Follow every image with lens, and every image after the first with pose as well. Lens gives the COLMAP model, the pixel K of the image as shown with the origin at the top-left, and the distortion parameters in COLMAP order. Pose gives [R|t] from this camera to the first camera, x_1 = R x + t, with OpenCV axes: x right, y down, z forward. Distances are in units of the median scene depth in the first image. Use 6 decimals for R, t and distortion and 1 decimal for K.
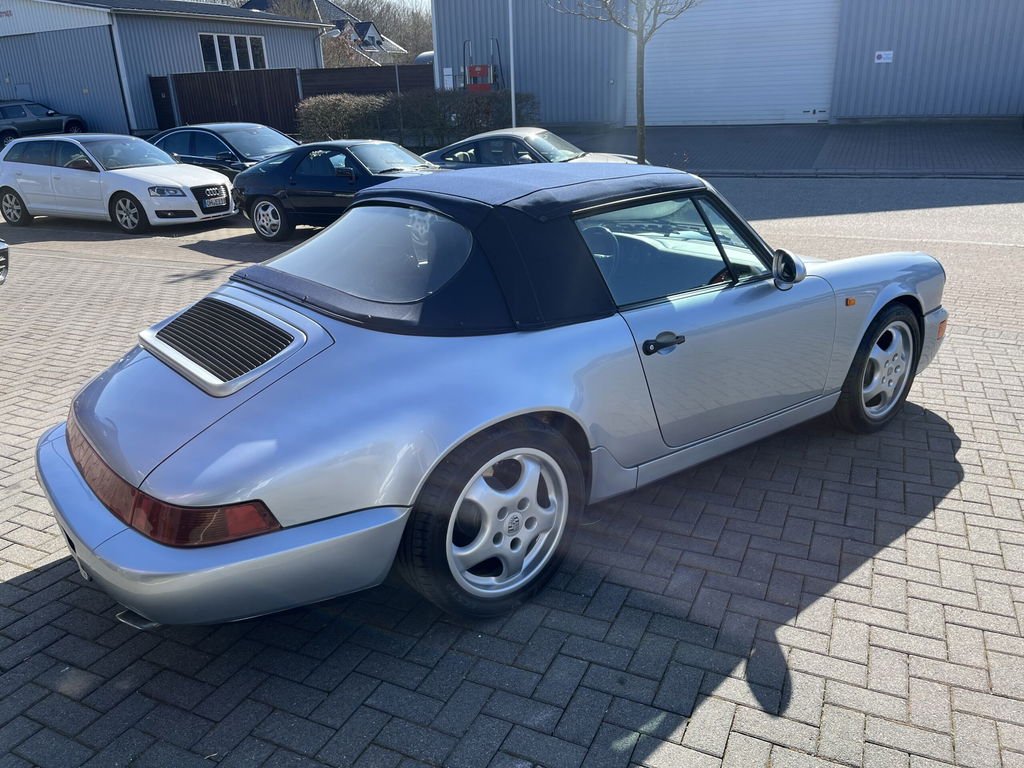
lens RADIAL K [[779.9, 0, 512.0], [0, 779.9, 384.0], [0, 0, 1]] dist [0.046996, -0.066659]
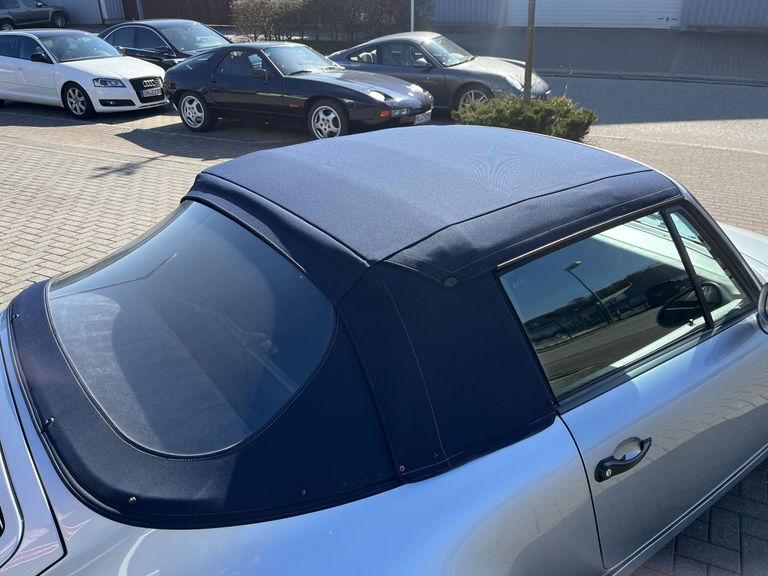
lens RADIAL K [[586.3, 0, 380.9], [0, 586.3, 288.2], [0, 0, 1]] dist [0.096973, -0.148017]
pose [[0.998688, 0.039395, -0.032719, 0.000089], [-0.035661, 0.993537, 0.107764, -0.053285], [0.036753, -0.106456, 0.993638, 0.112627]]
